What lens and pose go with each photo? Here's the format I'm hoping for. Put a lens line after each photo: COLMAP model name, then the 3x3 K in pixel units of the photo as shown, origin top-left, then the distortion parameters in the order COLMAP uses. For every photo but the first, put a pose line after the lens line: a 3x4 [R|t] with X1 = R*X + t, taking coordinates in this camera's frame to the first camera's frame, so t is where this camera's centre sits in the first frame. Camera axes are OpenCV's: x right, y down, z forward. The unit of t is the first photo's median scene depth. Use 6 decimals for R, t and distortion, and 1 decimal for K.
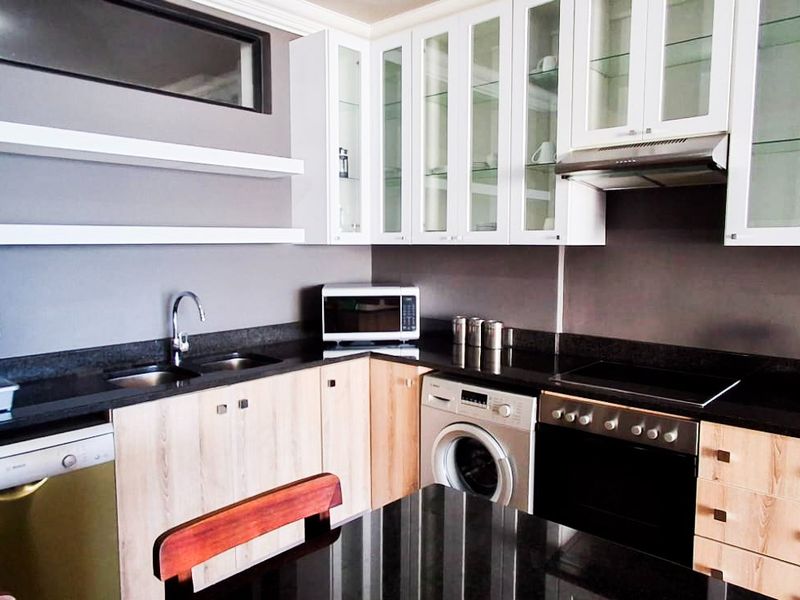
lens RADIAL K [[600.0, 0, 400.3], [0, 600.0, 301.0], [0, 0, 1]] dist [-0.011734, 0.021875]
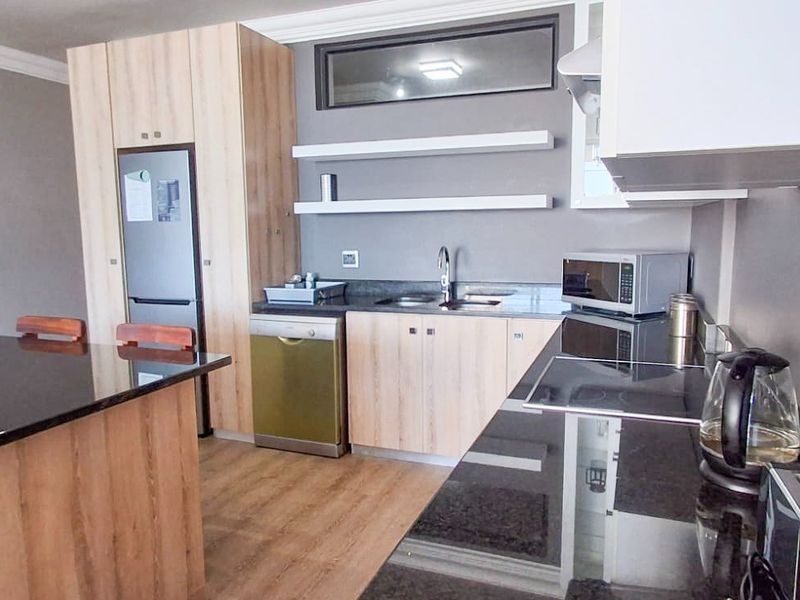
lens RADIAL K [[600.0, 0, 399.2], [0, 600.0, 303.0], [0, 0, 1]] dist [-0.011734, 0.021875]
pose [[0.349069, 0.117762, -0.929668, 0.787413], [-0.077973, 0.992282, 0.096417, -0.010854], [0.933847, 0.038833, 0.355557, 0.394481]]
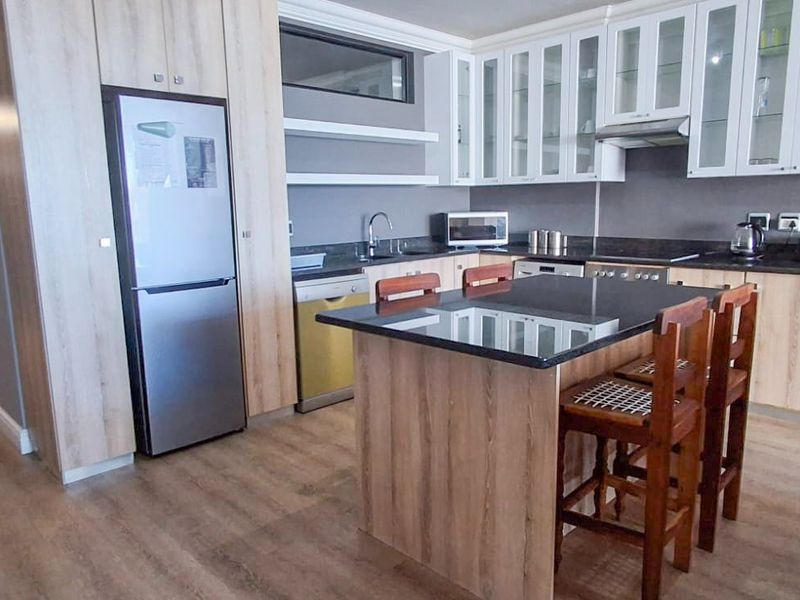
lens RADIAL K [[600.0, 0, 402.5], [0, 600.0, 297.4], [0, 0, 1]] dist [-0.011734, 0.021875]
pose [[0.998651, -0.009364, -0.051066, -0.184884], [0.012561, 0.997956, 0.062657, 0.111492], [0.050375, -0.063214, 0.996728, -0.681995]]
